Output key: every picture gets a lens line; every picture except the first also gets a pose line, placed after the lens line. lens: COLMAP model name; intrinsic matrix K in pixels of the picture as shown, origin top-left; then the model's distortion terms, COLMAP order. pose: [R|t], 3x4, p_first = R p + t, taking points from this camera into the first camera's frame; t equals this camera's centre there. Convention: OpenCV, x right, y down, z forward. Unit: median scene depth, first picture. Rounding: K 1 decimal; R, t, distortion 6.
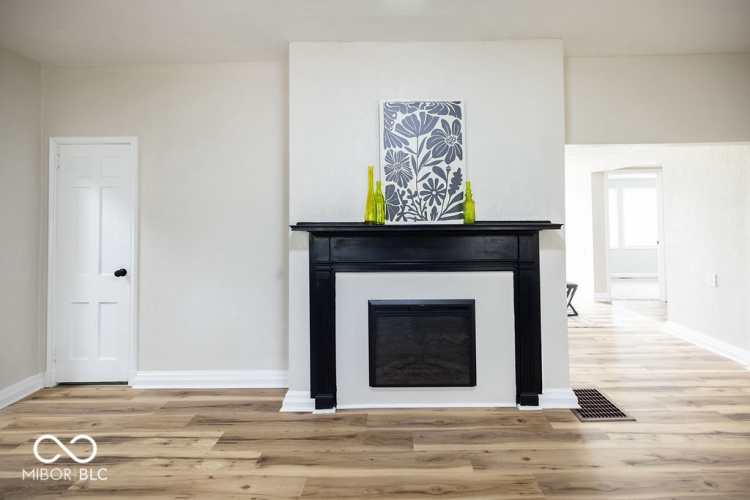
lens RADIAL K [[324.1, 0, 389.2], [0, 324.1, 207.0], [0, 0, 1]] dist [-0.000230, 0.000122]
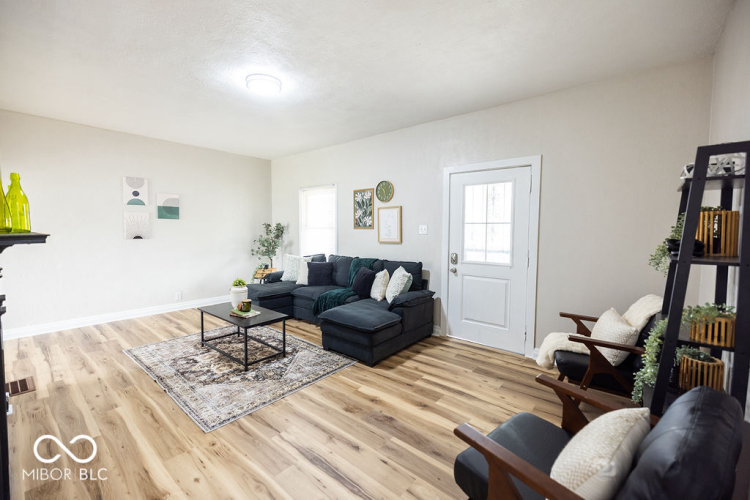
lens RADIAL K [[317.8, 0, 375.0], [0, 317.8, 250.0], [0, 0, 1]] dist [0.002426, 0.000445]
pose [[-0.770552, -0.038985, 0.636184, -1.098817], [-0.008084, 0.998645, 0.051404, 0.043343], [-0.637326, 0.034467, -0.769823, 1.014282]]
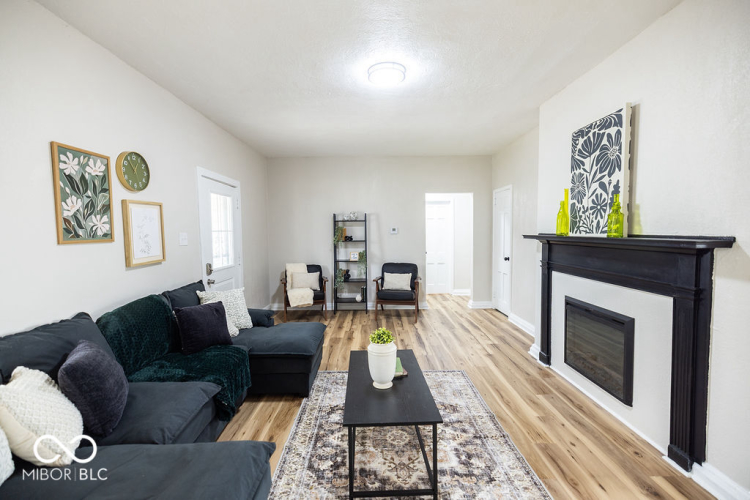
lens RADIAL K [[316.7, 0, 371.4], [0, 316.7, 248.1], [0, 0, 1]] dist [0.001130, 0.000201]
pose [[0.004025, 0.063376, -0.997982, 1.174676], [0.034296, 0.997394, 0.063477, -0.001494], [0.999404, -0.034482, 0.001841, 0.249945]]
